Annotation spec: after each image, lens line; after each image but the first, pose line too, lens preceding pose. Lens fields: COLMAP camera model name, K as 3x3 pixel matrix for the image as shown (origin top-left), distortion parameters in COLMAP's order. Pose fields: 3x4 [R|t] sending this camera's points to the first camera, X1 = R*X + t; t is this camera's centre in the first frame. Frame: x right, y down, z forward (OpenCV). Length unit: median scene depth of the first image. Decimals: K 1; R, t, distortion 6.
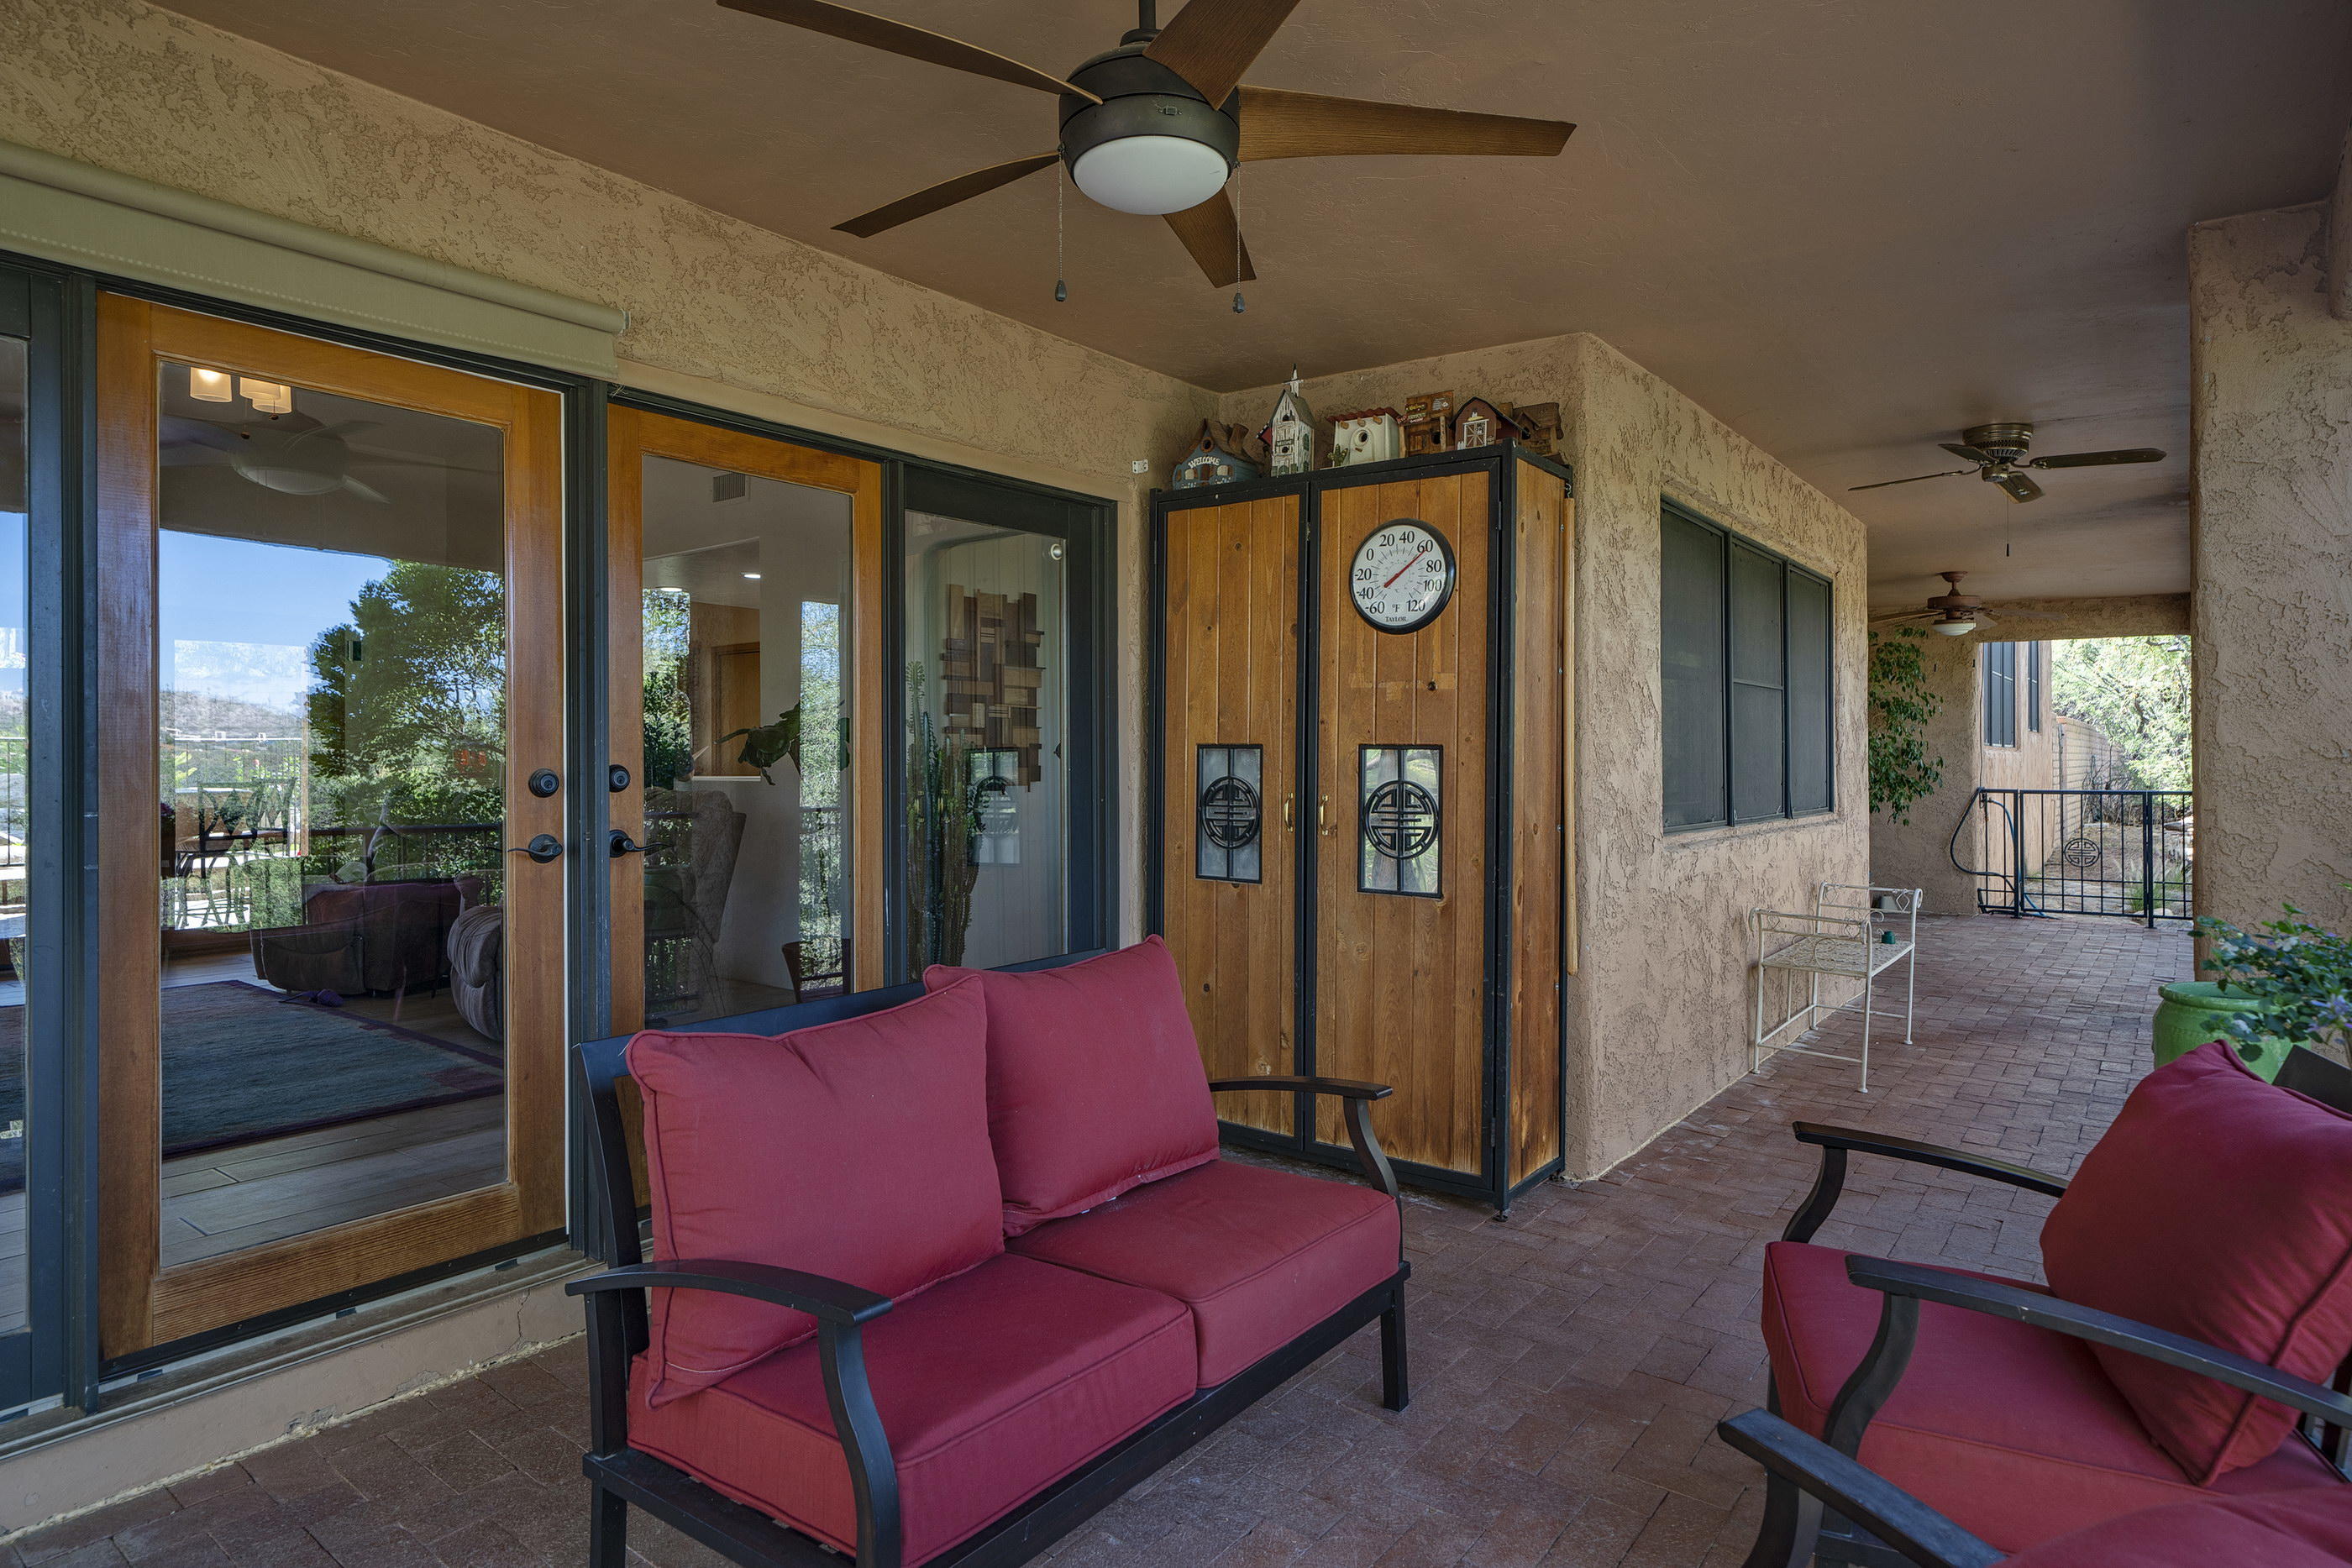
lens RADIAL K [[1315.2, 0, 1175.2], [0, 1315.2, 764.4], [0, 0, 1]] dist [-0.001175, 0.002556]
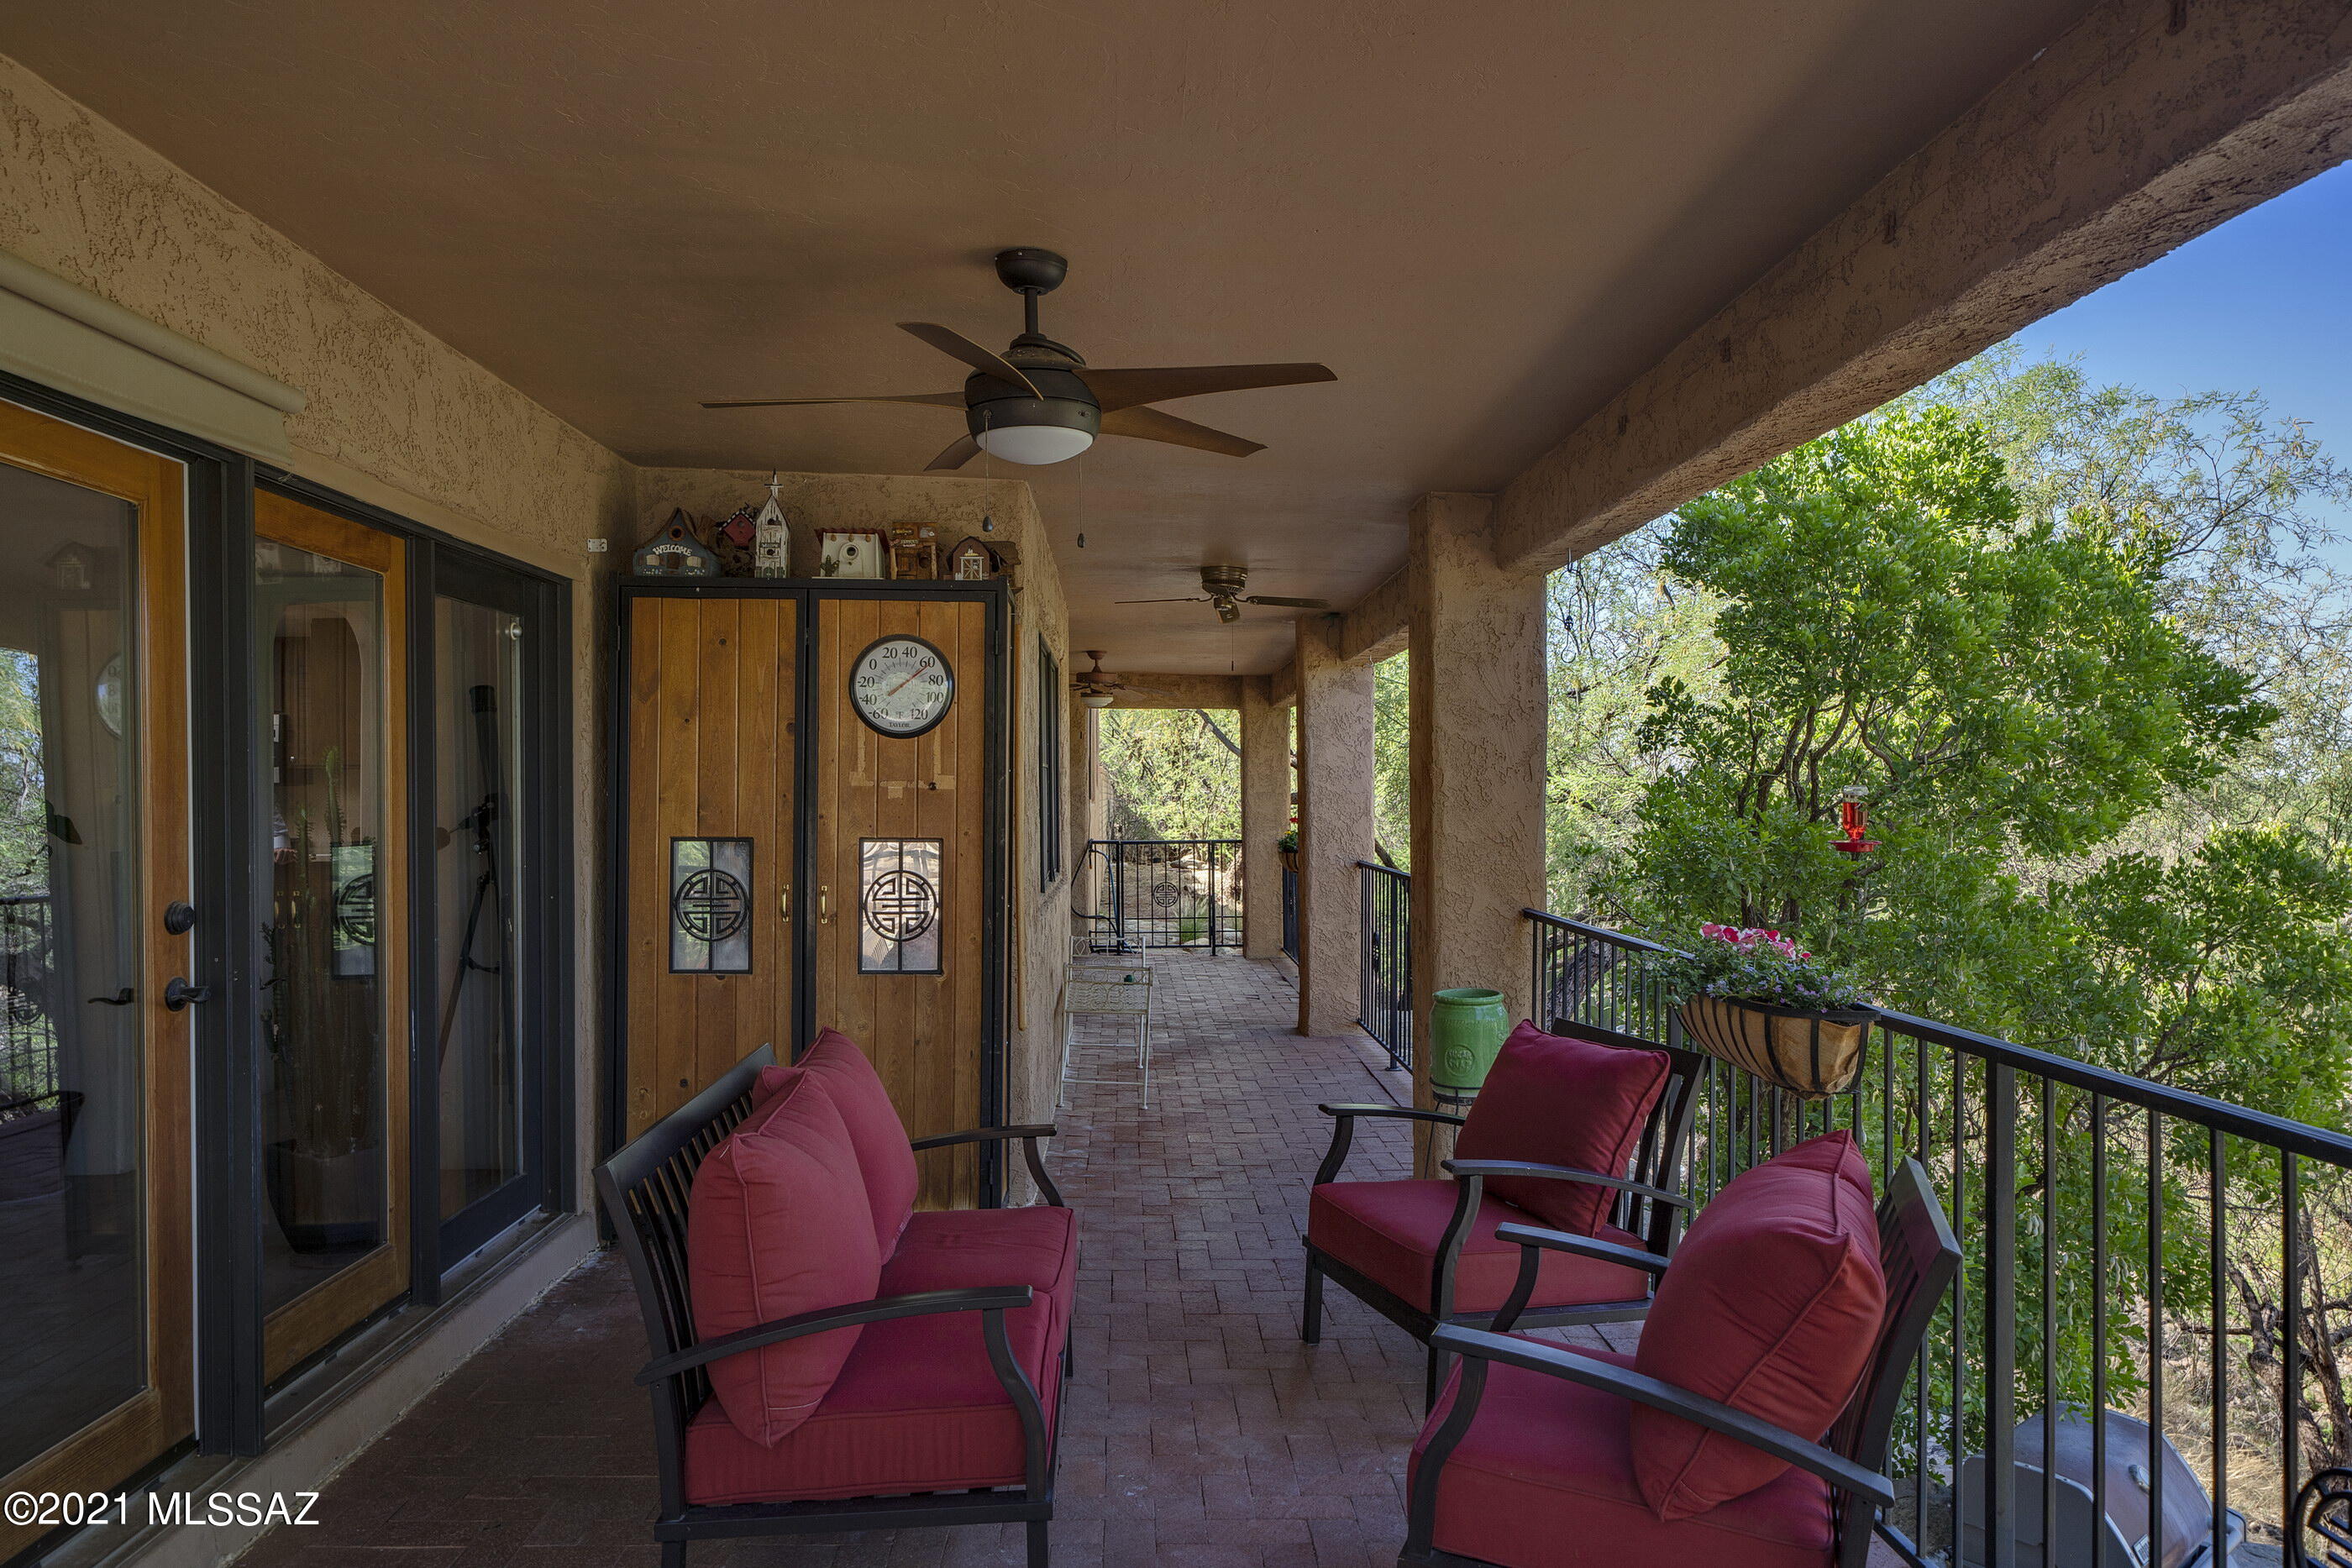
lens RADIAL K [[1582.3, 0, 1177.2], [0, 1582.3, 791.0], [0, 0, 1]] dist [0.004201, -0.001958]
pose [[0.763311, -0.001425, 0.646030, -0.515093], [0.005019, 0.999980, -0.003724, -0.048677], [-0.646012, 0.006085, 0.763303, -0.168355]]
